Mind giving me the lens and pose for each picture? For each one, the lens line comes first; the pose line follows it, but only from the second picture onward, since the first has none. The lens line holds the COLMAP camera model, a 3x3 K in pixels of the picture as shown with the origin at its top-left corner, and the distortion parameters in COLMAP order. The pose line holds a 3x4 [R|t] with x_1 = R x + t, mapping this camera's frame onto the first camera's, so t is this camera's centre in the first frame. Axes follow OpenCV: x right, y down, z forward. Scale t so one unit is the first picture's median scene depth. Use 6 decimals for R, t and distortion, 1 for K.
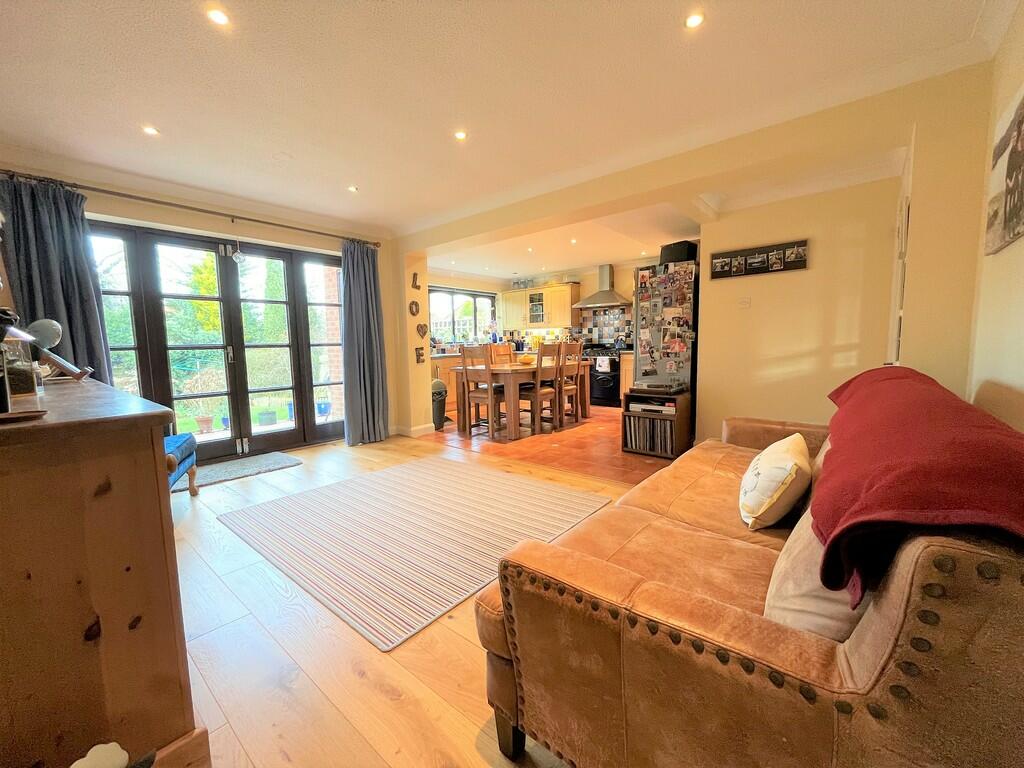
lens RADIAL K [[412.6, 0, 506.8], [0, 412.6, 384.7], [0, 0, 1]] dist [-0.005531, 0.000556]
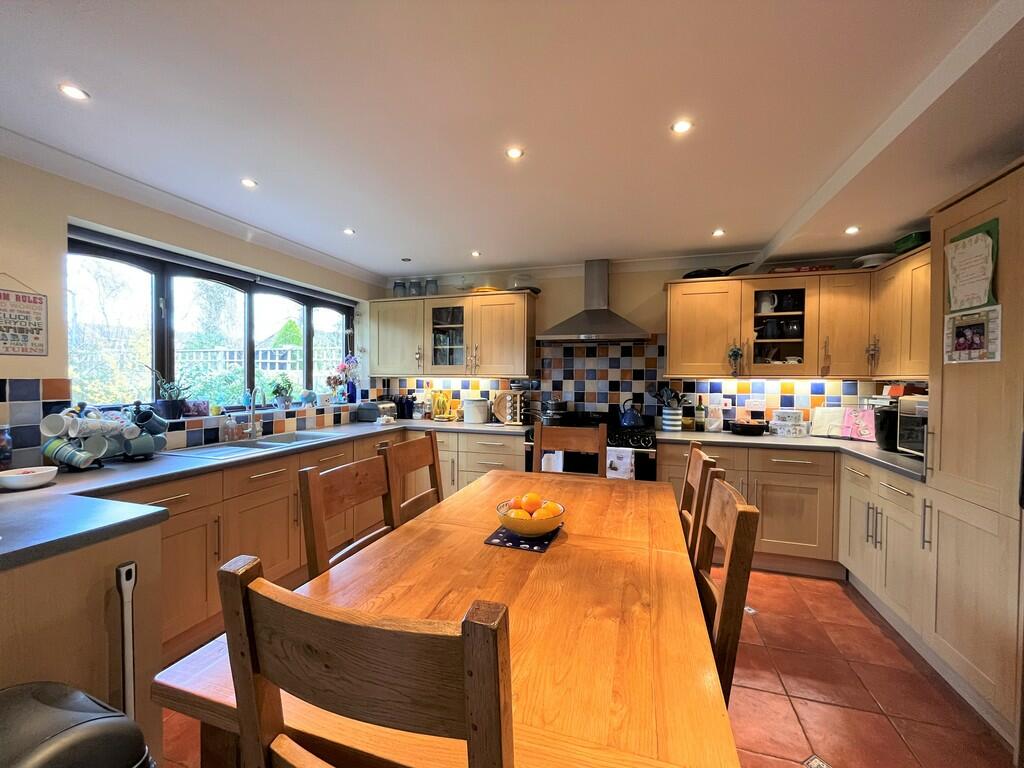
lens RADIAL K [[412.6, 0, 513.4], [0, 412.6, 388.0], [0, 0, 1]] dist [-0.005531, 0.000556]
pose [[0.921488, 0.015662, 0.388090, -0.045321], [0.014221, 0.997156, -0.074007, -0.084994], [-0.388146, 0.073716, 0.918645, 0.514115]]
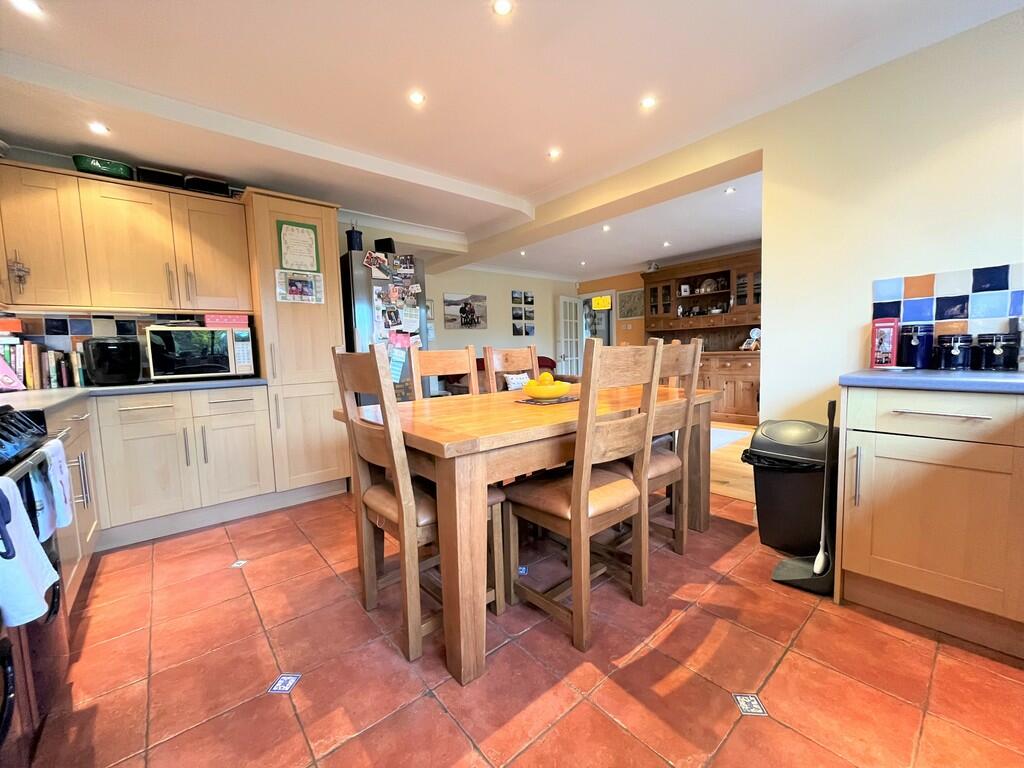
lens RADIAL K [[412.6, 0, 513.8], [0, 412.6, 385.4], [0, 0, 1]] dist [-0.005531, 0.000556]
pose [[-0.984828, 0.038289, 0.169259, 0.008377], [0.067945, 0.982564, 0.173064, -0.088632], [-0.159681, 0.181939, -0.970258, 0.925322]]
